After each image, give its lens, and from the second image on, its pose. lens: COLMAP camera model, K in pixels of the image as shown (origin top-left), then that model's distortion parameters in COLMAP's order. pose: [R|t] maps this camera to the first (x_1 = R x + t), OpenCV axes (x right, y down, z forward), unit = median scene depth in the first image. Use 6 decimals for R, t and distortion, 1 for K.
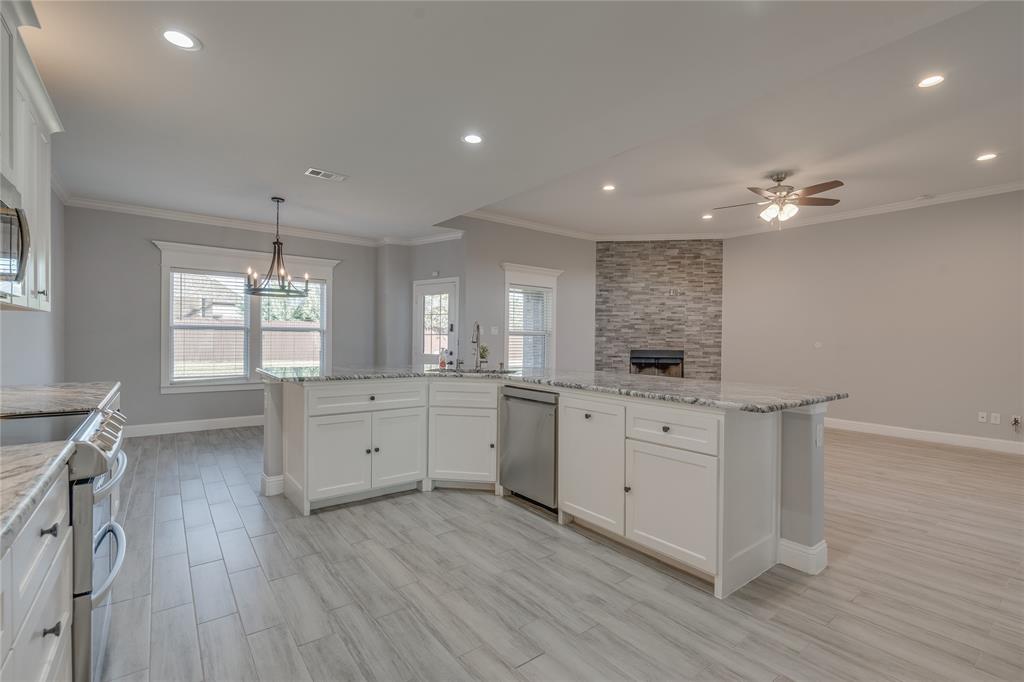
lens RADIAL K [[464.5, 0, 513.1], [0, 464.5, 343.5], [0, 0, 1]] dist [-0.003143, 0.000433]
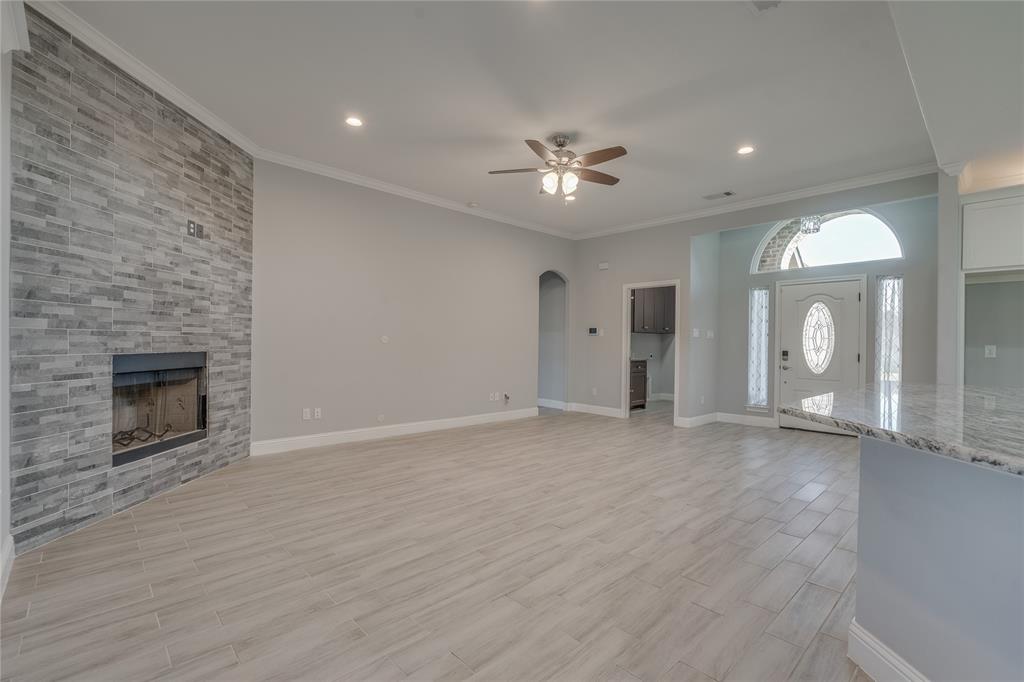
lens RADIAL K [[460.5, 0, 514.3], [0, 460.5, 342.8], [0, 0, 1]] dist [-0.002155, 0.000103]
pose [[-0.107022, -0.015681, 0.994133, -0.156408], [-0.007677, 0.999859, 0.014945, -0.004358], [-0.994227, -0.006033, -0.107127, 0.733731]]
